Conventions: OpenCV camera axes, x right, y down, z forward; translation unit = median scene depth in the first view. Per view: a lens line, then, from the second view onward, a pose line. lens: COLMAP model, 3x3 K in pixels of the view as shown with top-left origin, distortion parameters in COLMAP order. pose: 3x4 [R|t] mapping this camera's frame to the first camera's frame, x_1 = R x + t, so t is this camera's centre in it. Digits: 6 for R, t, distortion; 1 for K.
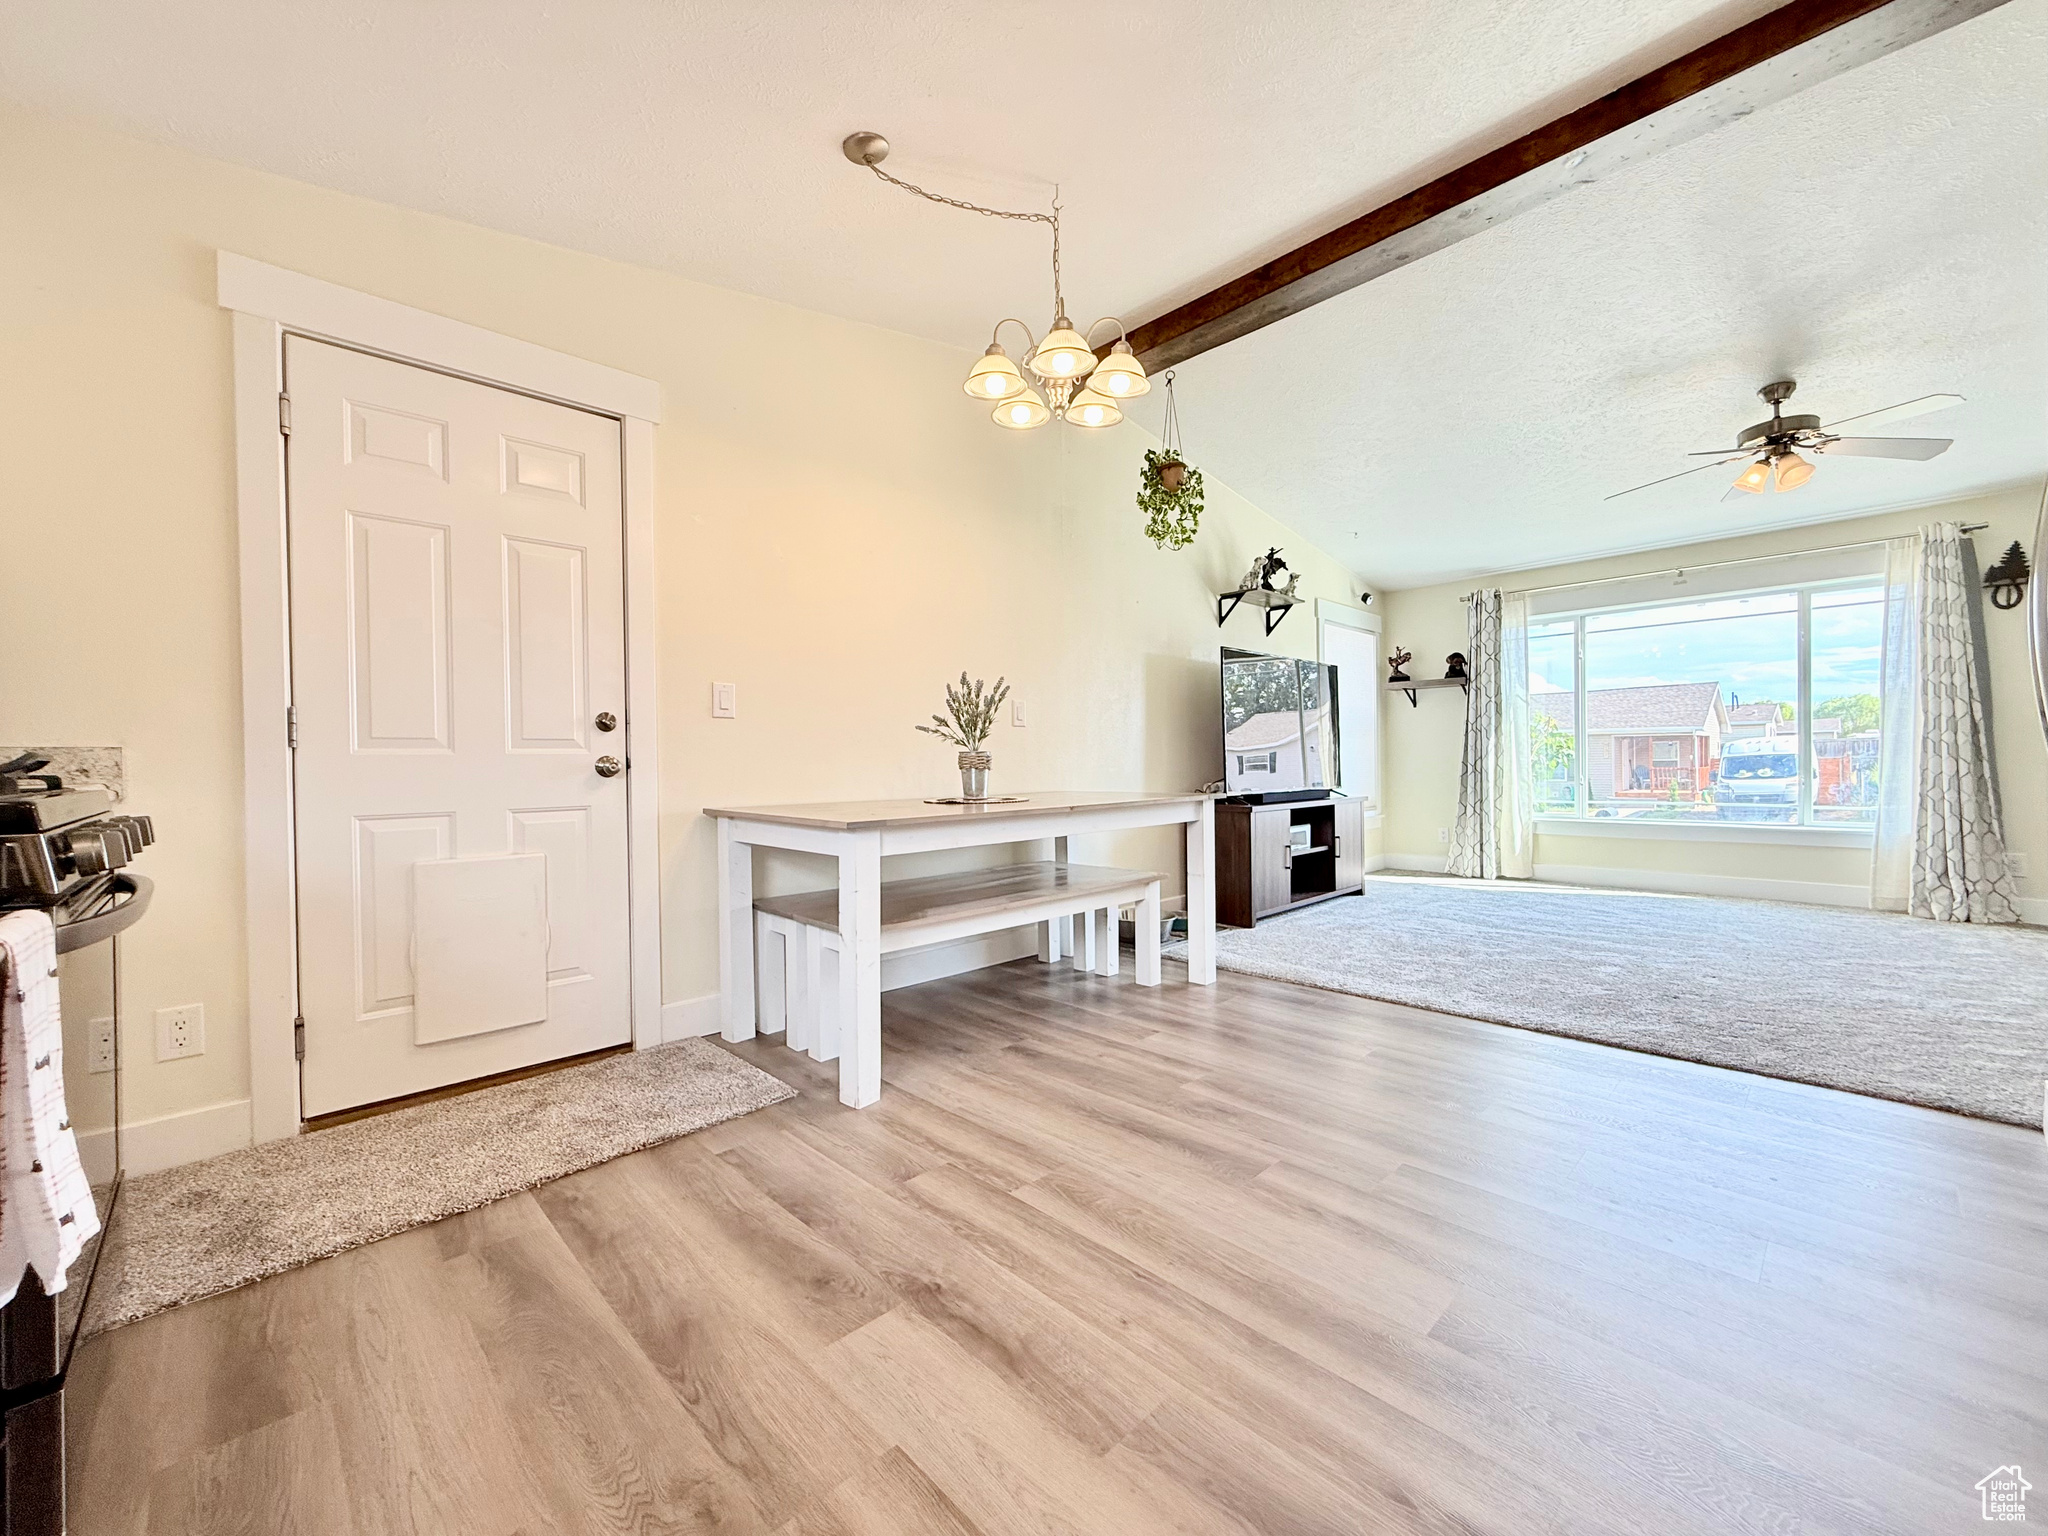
lens RADIAL K [[815.8, 0, 1019.5], [0, 815.8, 767.1], [0, 0, 1]] dist [-0.000249, 0.000428]
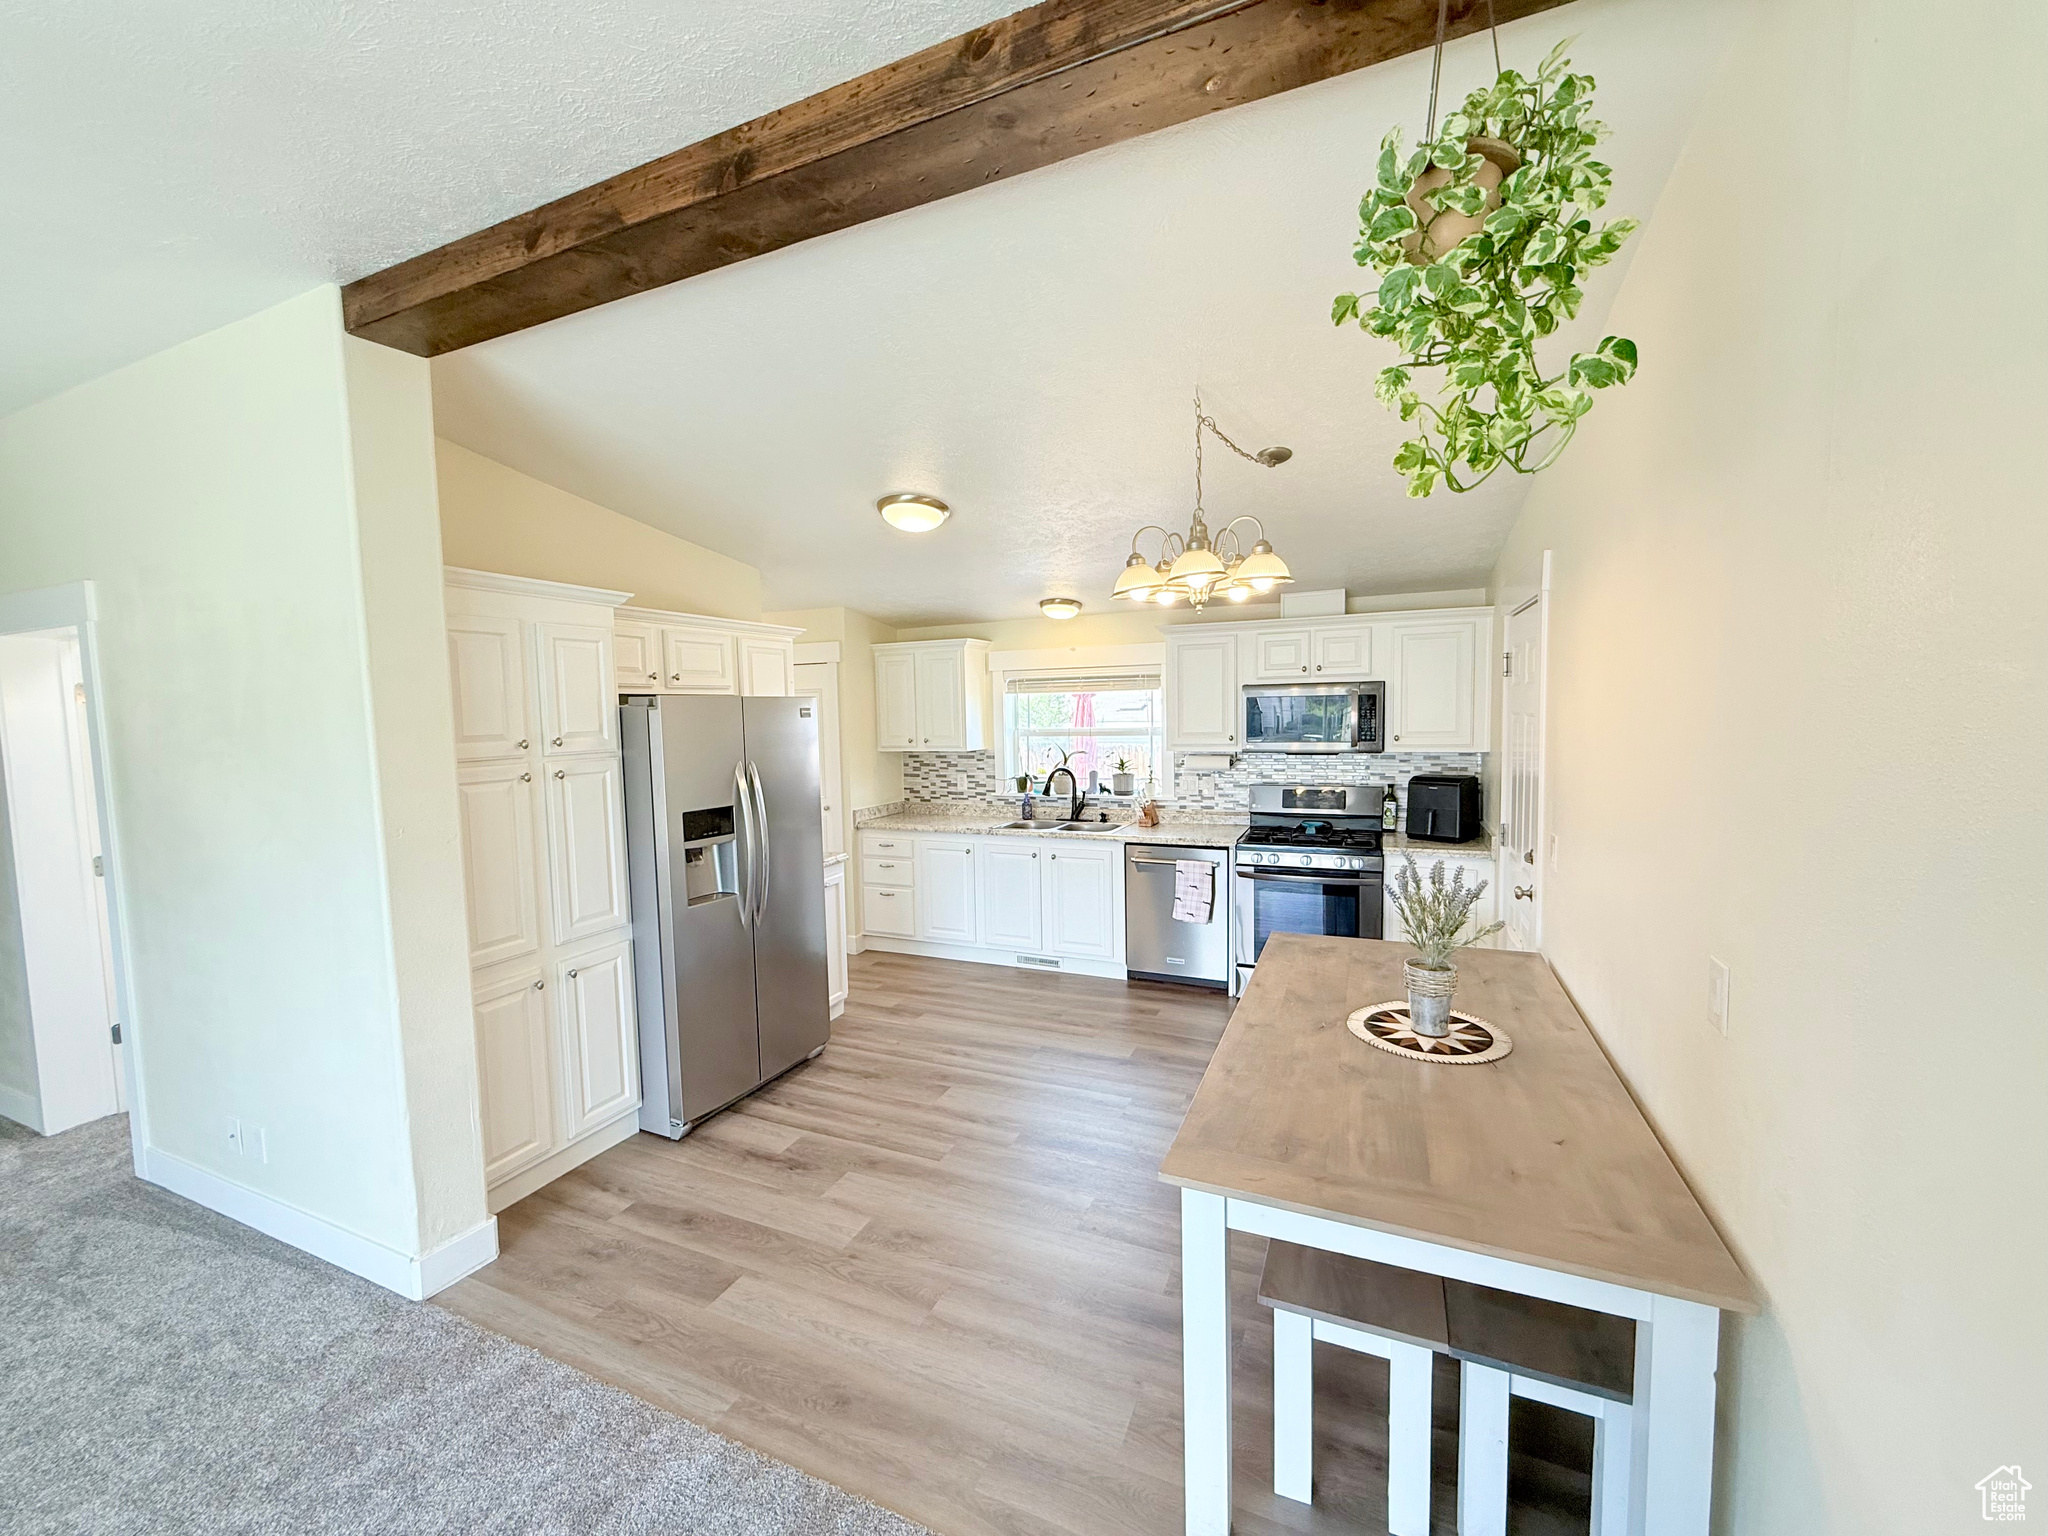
lens RADIAL K [[815.8, 0, 1012.5], [0, 815.8, 768.8], [0, 0, 1]] dist [-0.000249, 0.000428]
pose [[-0.928012, 0.062826, -0.367213, 0.541800], [0.032895, 0.995647, 0.087211, -0.267551], [0.371094, 0.068853, -0.926039, 1.540222]]
